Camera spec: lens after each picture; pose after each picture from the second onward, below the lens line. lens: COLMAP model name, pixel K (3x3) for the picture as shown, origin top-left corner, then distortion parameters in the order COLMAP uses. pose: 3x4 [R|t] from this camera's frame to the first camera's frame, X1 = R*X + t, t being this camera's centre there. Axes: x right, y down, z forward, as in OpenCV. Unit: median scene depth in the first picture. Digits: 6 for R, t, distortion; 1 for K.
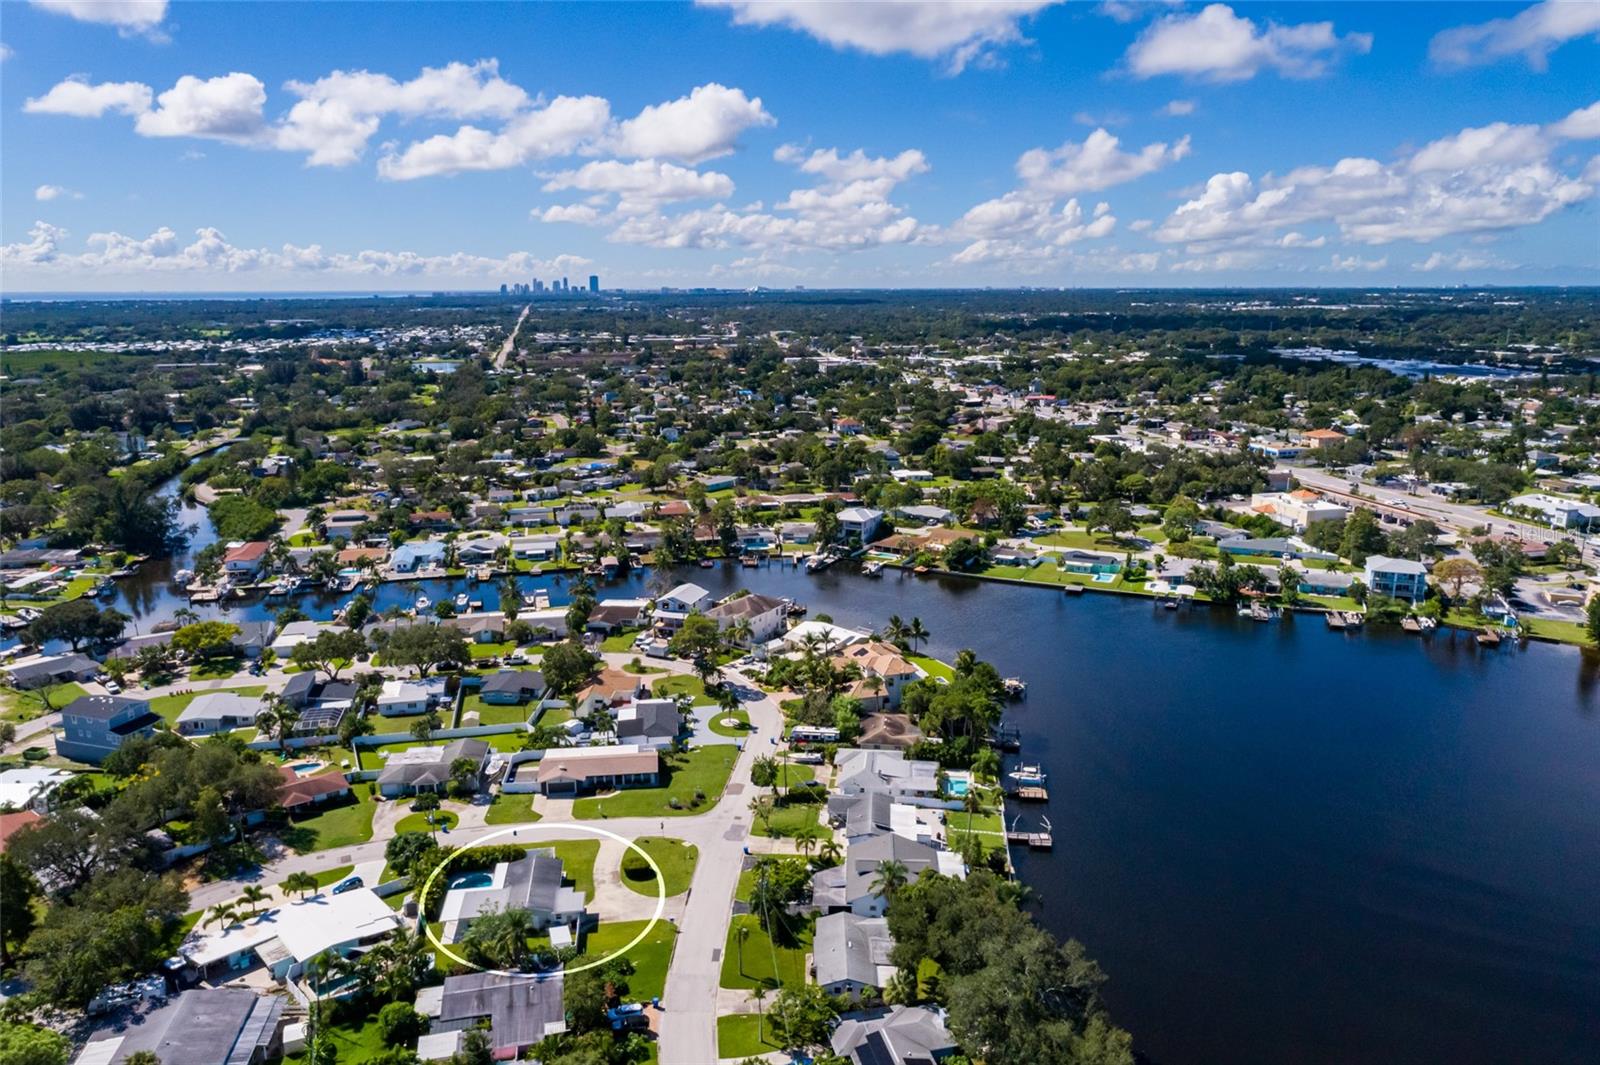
lens RADIAL K [[1126.7, 0, 800.0], [0, 1126.7, 532.5], [0, 0, 1]] dist [-0.002725, 0.018369]
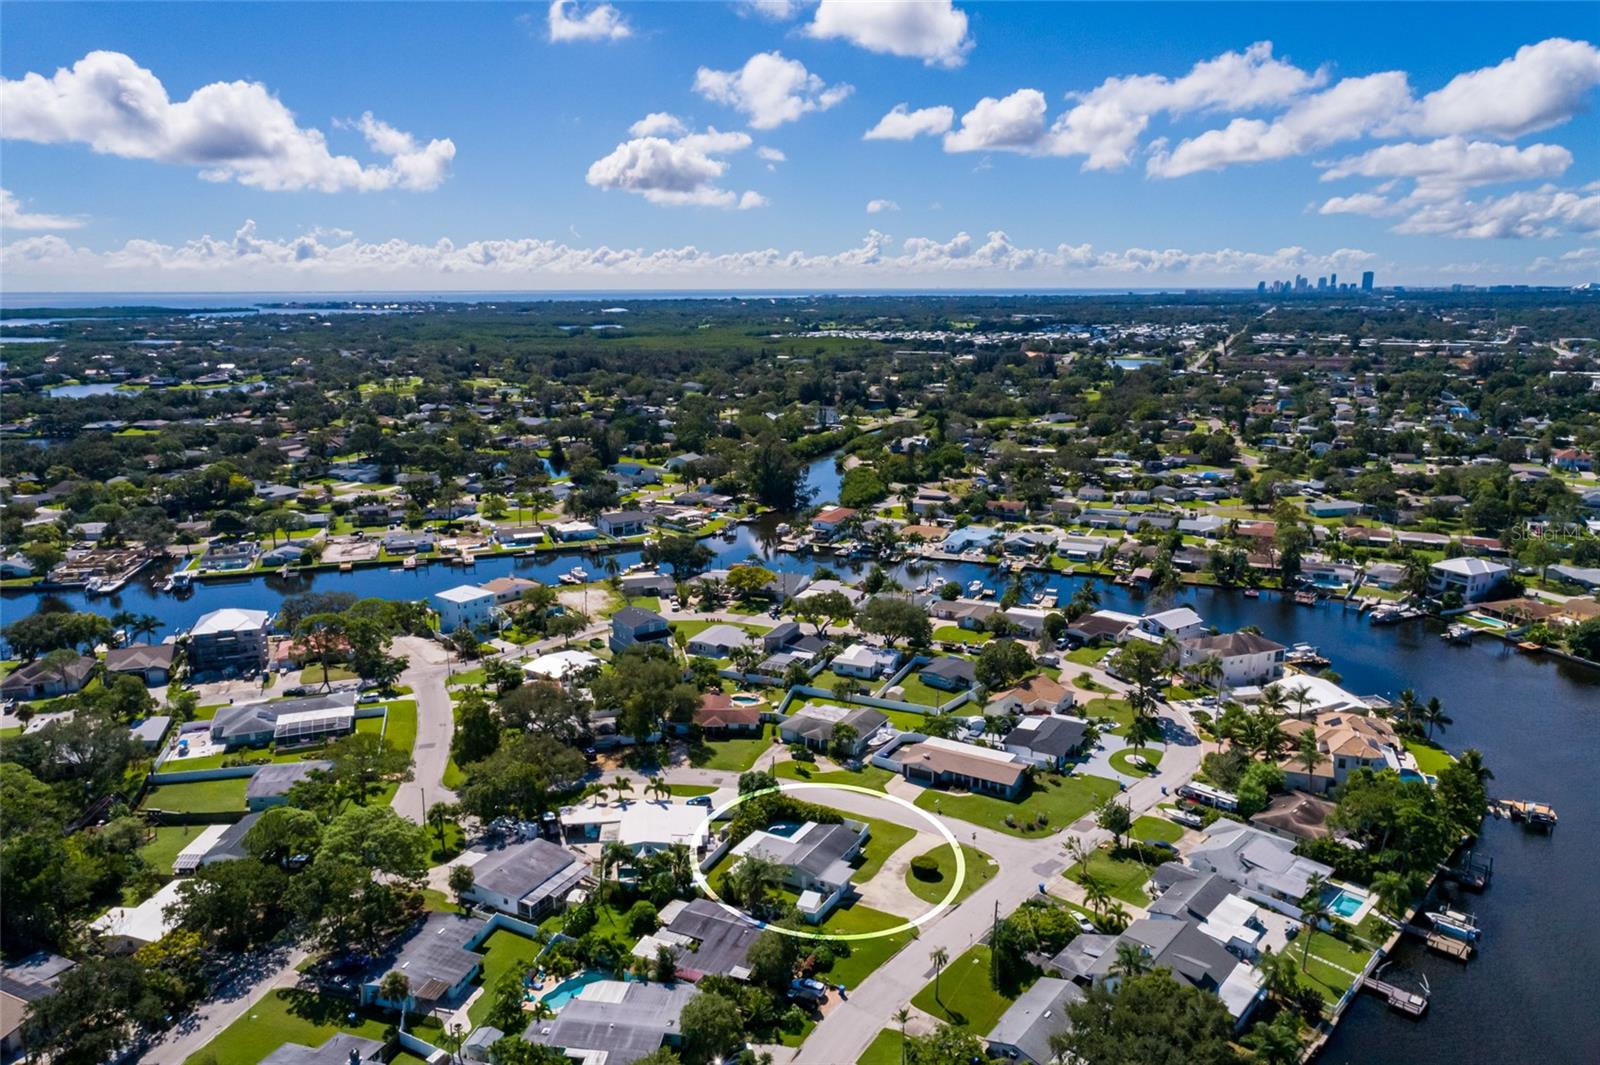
lens RADIAL K [[1126.7, 0, 800.0], [0, 1126.7, 532.5], [0, 0, 1]] dist [-0.002725, 0.018369]
pose [[0.783256, 0.134813, -0.606907, 0.168351], [-0.133224, 0.989925, 0.047958, -0.014755], [0.607257, 0.043291, 0.793325, 0.063365]]
